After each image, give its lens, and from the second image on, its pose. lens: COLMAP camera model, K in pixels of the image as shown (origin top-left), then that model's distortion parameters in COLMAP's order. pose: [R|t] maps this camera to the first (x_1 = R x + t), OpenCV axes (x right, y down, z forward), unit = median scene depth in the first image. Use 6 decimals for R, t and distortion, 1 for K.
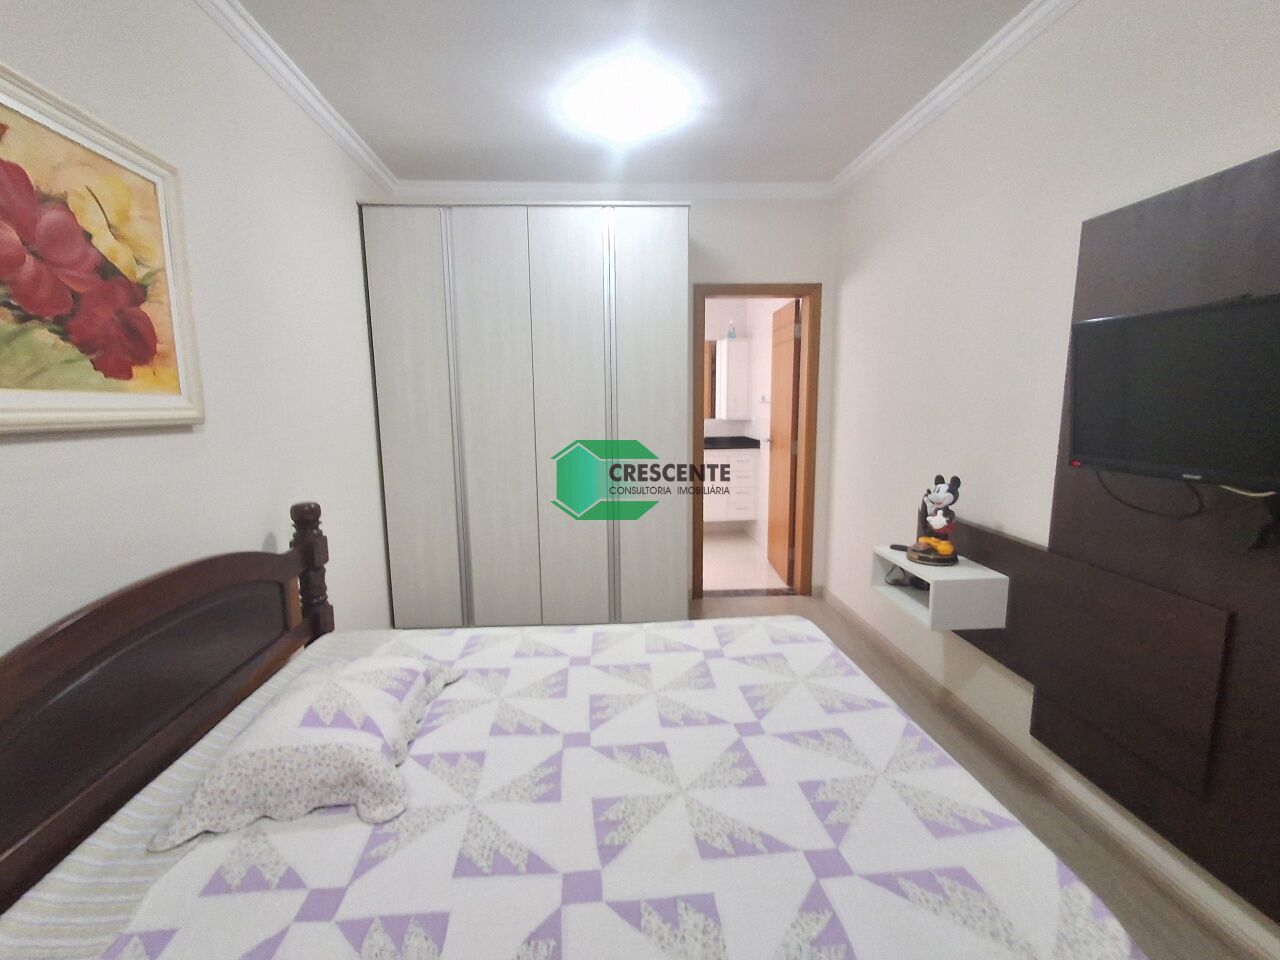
lens RADIAL K [[579.9, 0, 640.0], [0, 579.9, 480.0], [0, 0, 1]] dist [-0.001079, 0.006431]
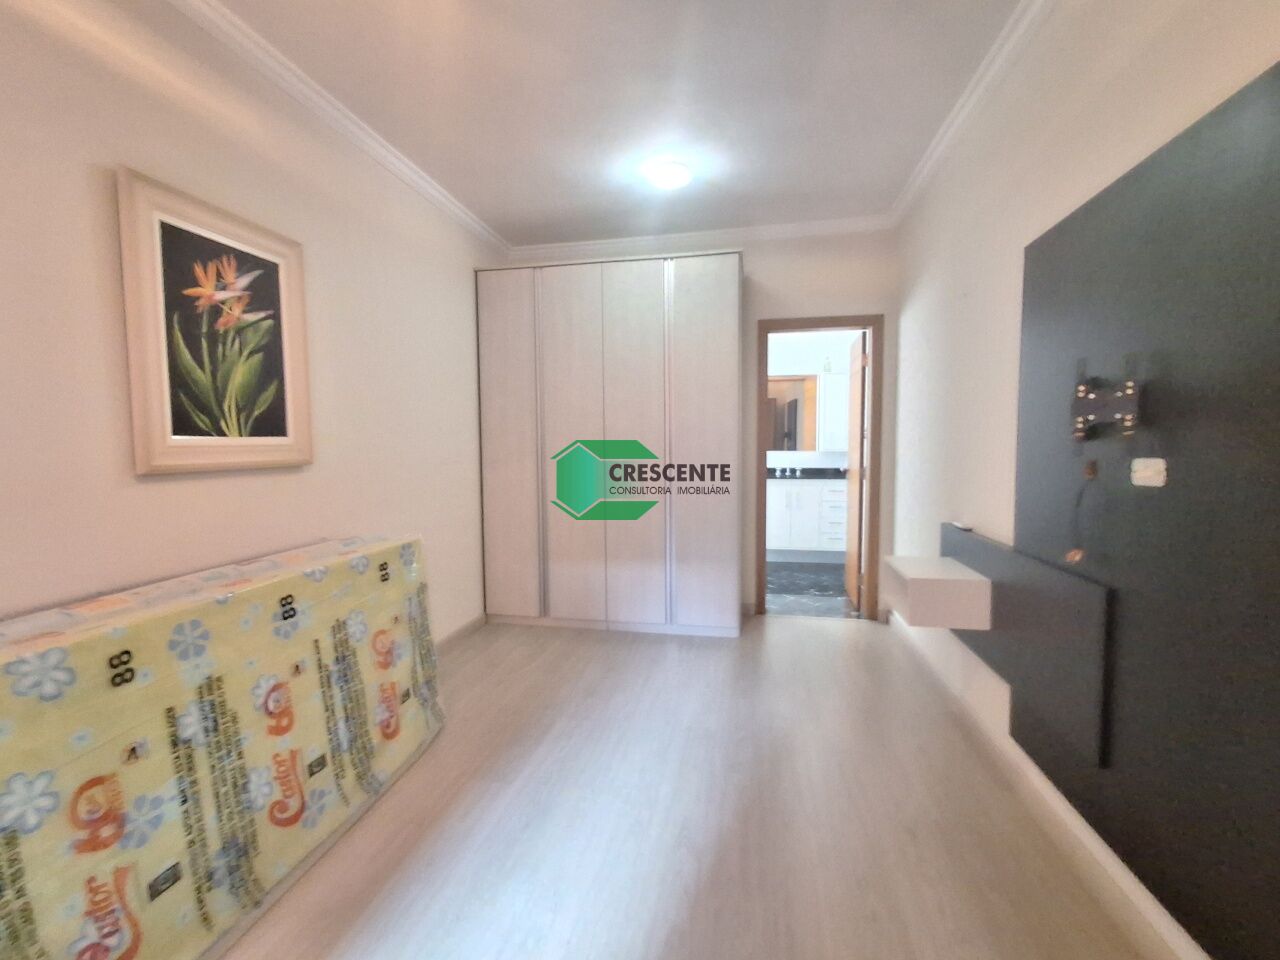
lens RADIAL K [[587.1, 0, 641.1], [0, 587.1, 485.2], [0, 0, 1]] dist [-0.000198, 0.000815]
pose [[0.969555, 0.023204, -0.243770, 0.095720], [-0.039399, 0.997313, -0.061768, 0.030081], [0.241681, 0.069492, 0.967864, -0.063064]]
